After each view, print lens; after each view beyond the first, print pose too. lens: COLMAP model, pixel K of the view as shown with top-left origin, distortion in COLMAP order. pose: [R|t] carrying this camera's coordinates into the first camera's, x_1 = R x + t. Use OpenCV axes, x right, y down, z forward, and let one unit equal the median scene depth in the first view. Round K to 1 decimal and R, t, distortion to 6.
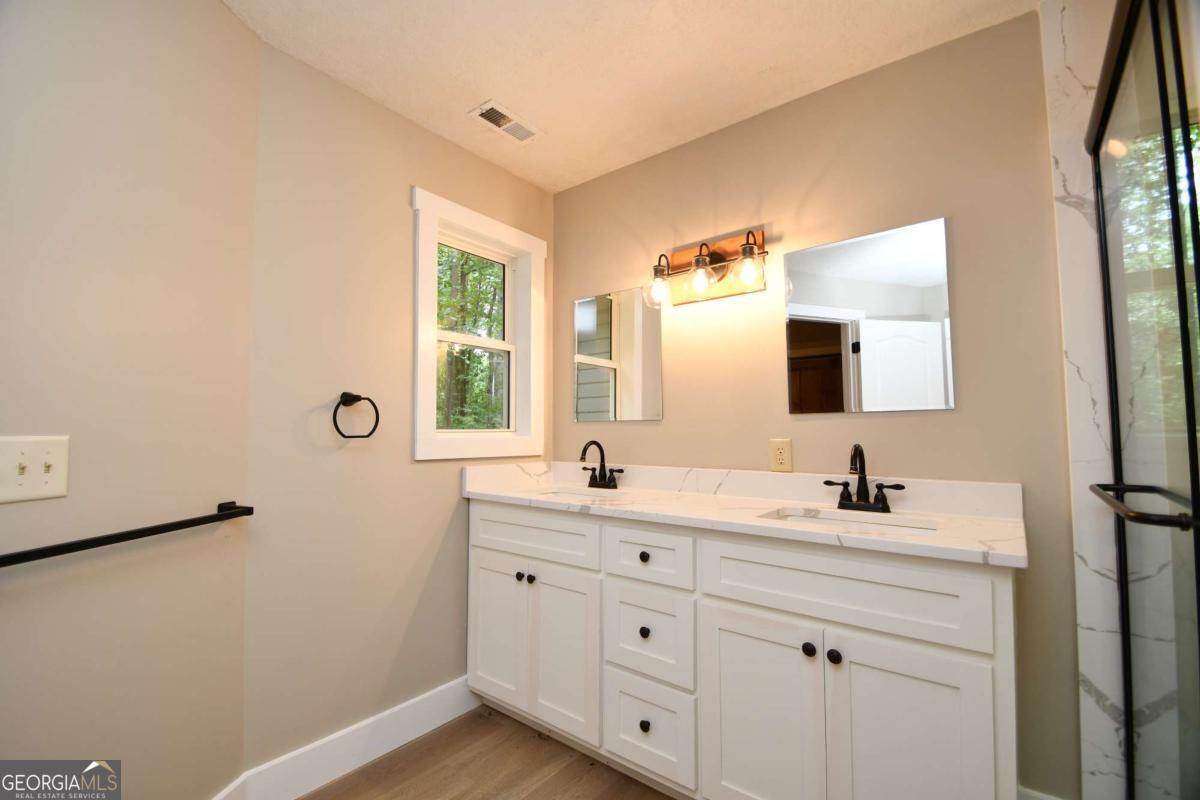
lens RADIAL K [[522.8, 0, 591.2], [0, 522.8, 400.6], [0, 0, 1]] dist [0.014702, -0.017759]
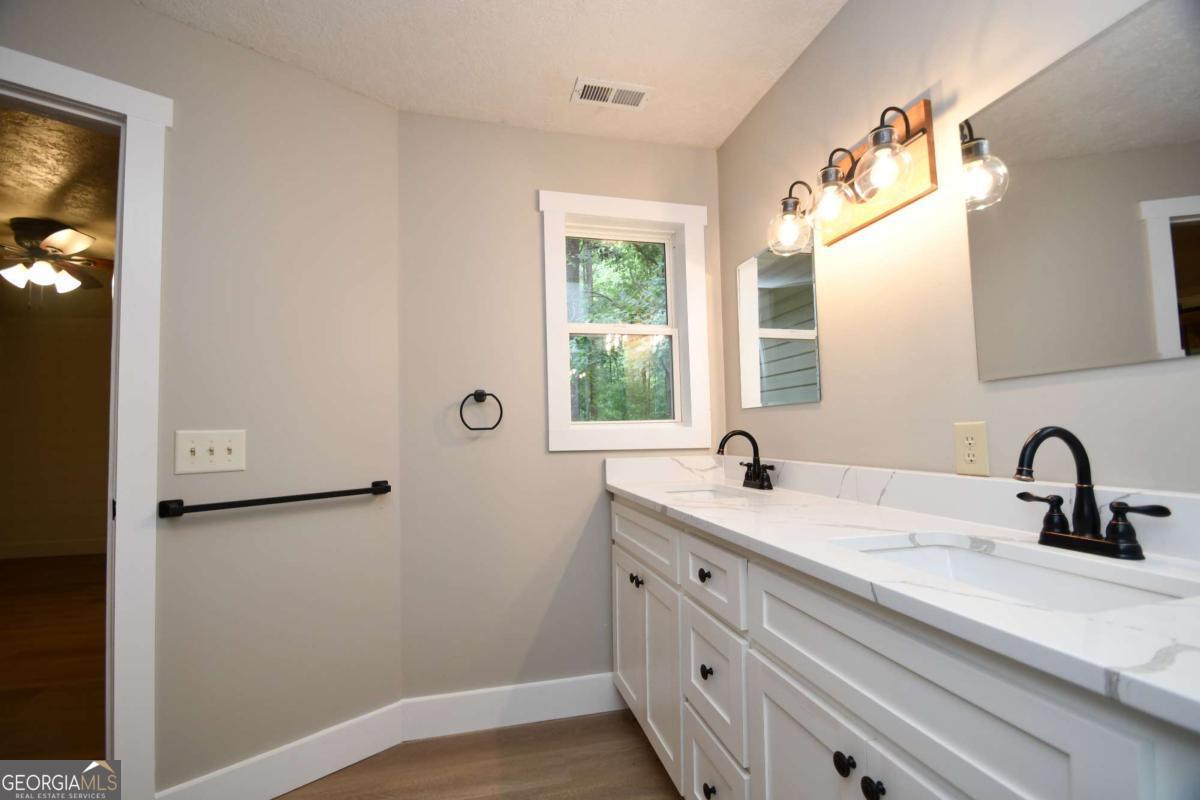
lens RADIAL K [[522.8, 0, 591.2], [0, 522.8, 400.6], [0, 0, 1]] dist [0.014702, -0.017759]
pose [[0.788974, -0.049242, -0.612450, 0.387558], [0.053948, 0.998486, -0.010782, 0.030395], [0.612053, -0.024534, 0.790436, 0.237578]]
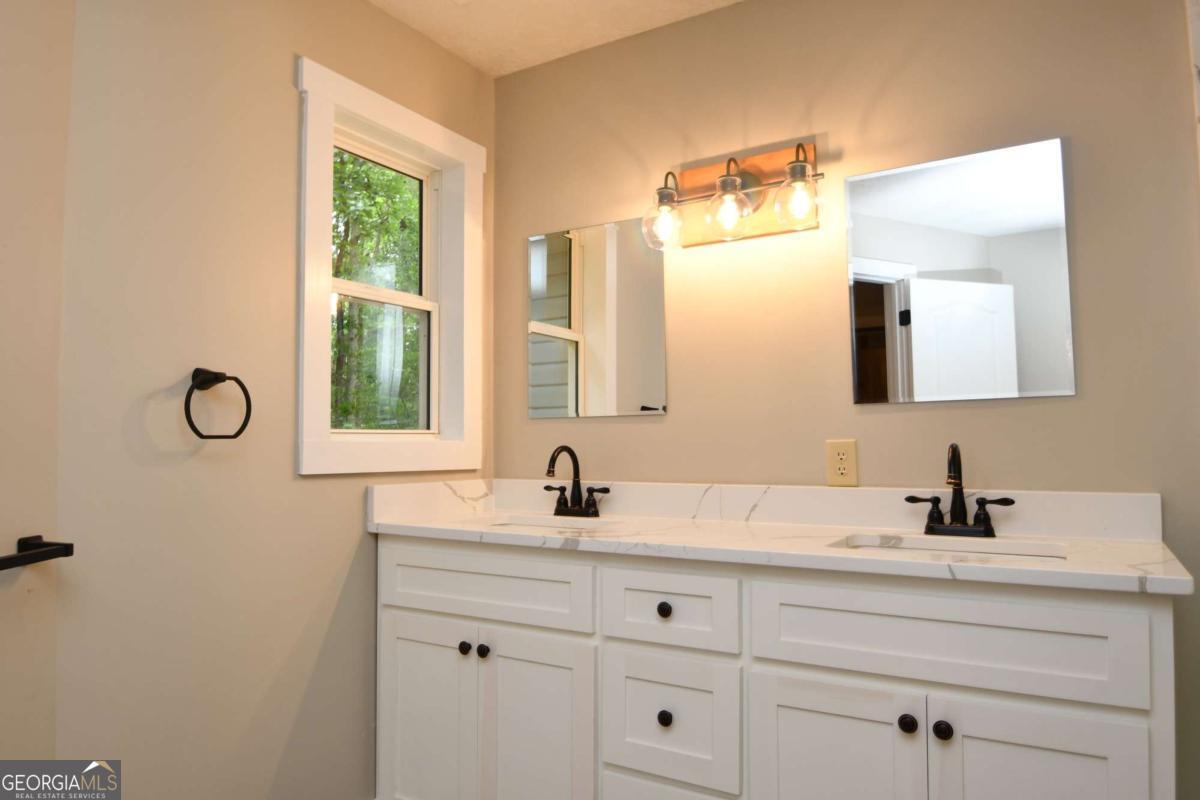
lens RADIAL K [[792.6, 0, 586.5], [0, 792.6, 397.2], [0, 0, 1]] dist [-0.037178, 0.000863]
pose [[0.993004, 0.002811, 0.118051, -0.102855], [-0.002743, 0.999996, -0.000741, 0.017706], [-0.118053, 0.000412, 0.993007, -0.013046]]
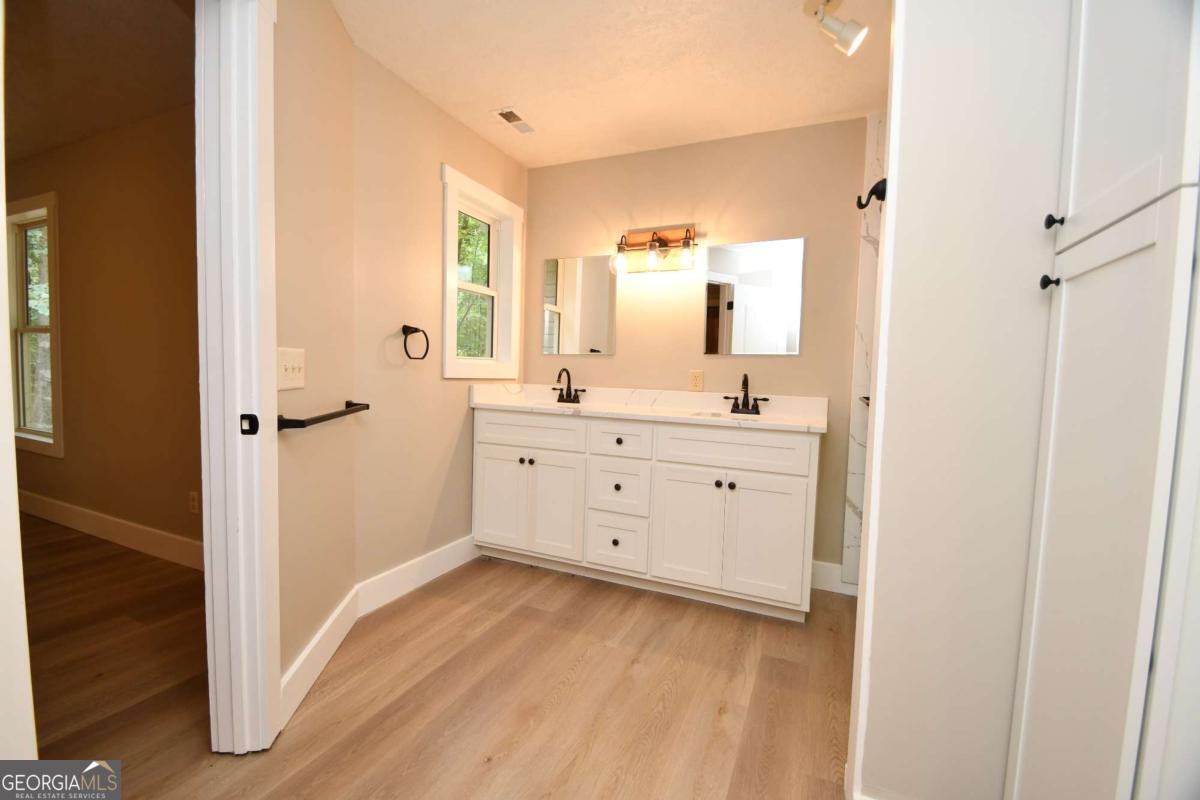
lens RADIAL K [[522.8, 0, 591.2], [0, 522.8, 400.6], [0, 0, 1]] dist [0.014702, -0.017759]
pose [[0.968288, 0.016867, 0.249267, -0.315598], [-0.046512, 0.992446, 0.113520, 0.001733], [-0.245469, -0.121514, 0.961758, -0.404674]]
